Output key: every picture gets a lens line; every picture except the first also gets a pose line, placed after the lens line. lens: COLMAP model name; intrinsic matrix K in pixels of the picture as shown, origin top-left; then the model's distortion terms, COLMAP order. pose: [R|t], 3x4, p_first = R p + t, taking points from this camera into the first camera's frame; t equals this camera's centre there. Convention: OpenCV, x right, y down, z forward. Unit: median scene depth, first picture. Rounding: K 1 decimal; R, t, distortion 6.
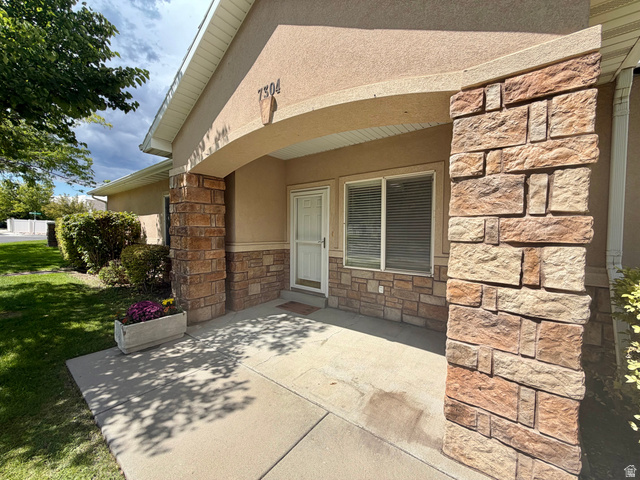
lens RADIAL K [[254.6, 0, 320.0], [0, 254.6, 241.8], [0, 0, 1]] dist [-0.001055, -0.000216]
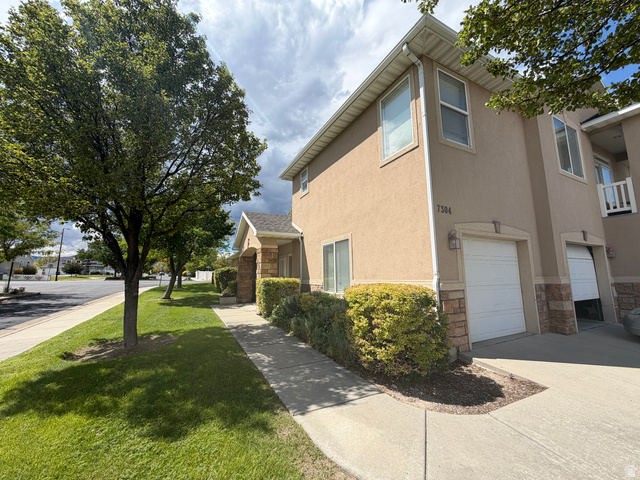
lens RADIAL K [[254.6, 0, 318.9], [0, 254.6, 240.0], [0, 0, 1]] dist [-0.001055, -0.000216]
pose [[0.906145, -0.079508, -0.415428, 0.529498], [0.003660, 0.983610, -0.180270, 0.036079], [0.422952, 0.161830, 0.891584, -0.461213]]
